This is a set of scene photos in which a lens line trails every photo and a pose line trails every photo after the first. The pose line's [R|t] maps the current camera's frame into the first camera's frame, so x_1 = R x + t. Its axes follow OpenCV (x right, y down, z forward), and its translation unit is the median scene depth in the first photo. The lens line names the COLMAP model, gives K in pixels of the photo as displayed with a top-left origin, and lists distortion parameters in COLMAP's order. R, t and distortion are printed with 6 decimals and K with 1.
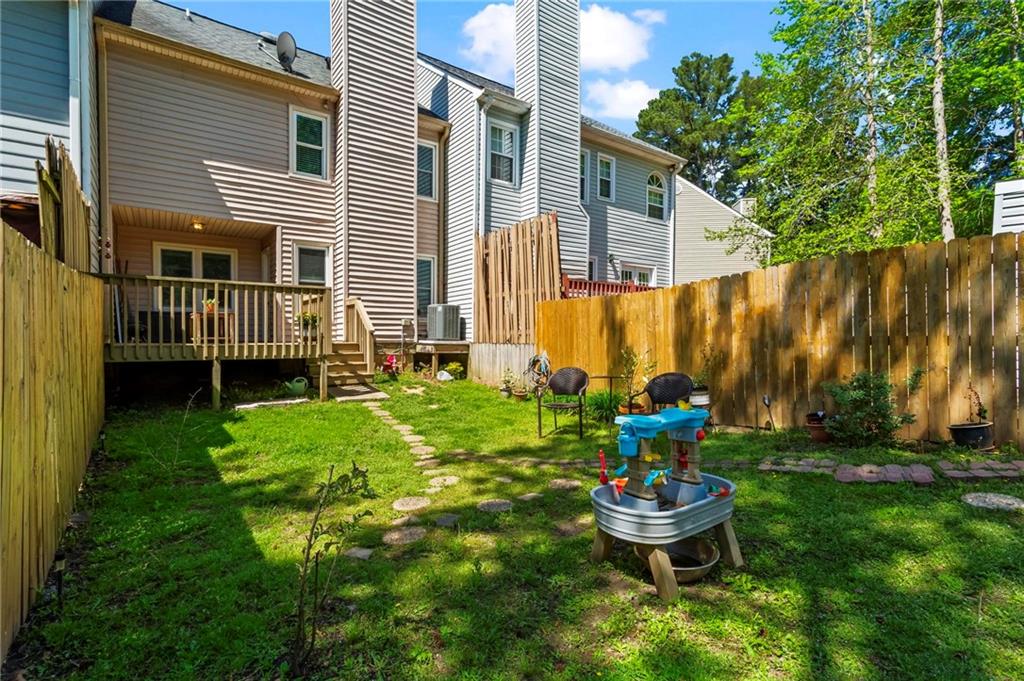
lens RADIAL K [[483.9, 0, 515.8], [0, 483.9, 345.3], [0, 0, 1]] dist [0.001934, 0.000286]
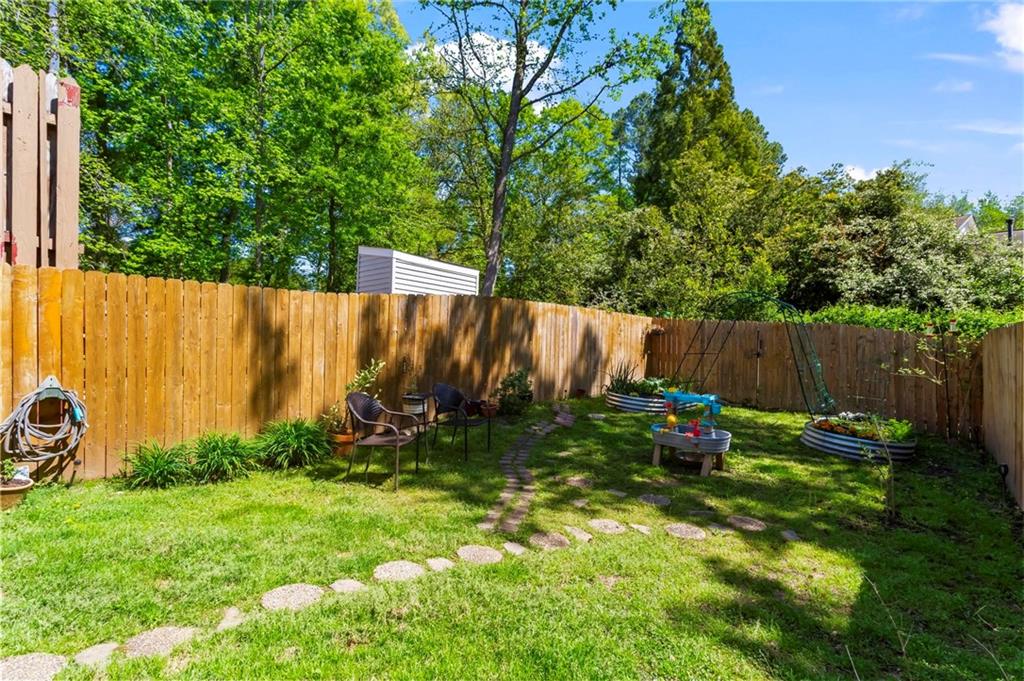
lens RADIAL K [[483.9, 0, 515.8], [0, 483.9, 345.3], [0, 0, 1]] dist [0.001934, 0.000286]
pose [[-0.222656, -0.005772, 0.974880, -0.813023], [0.003294, 0.999972, 0.006673, -0.034301], [-0.974892, 0.004697, -0.222631, 1.169863]]
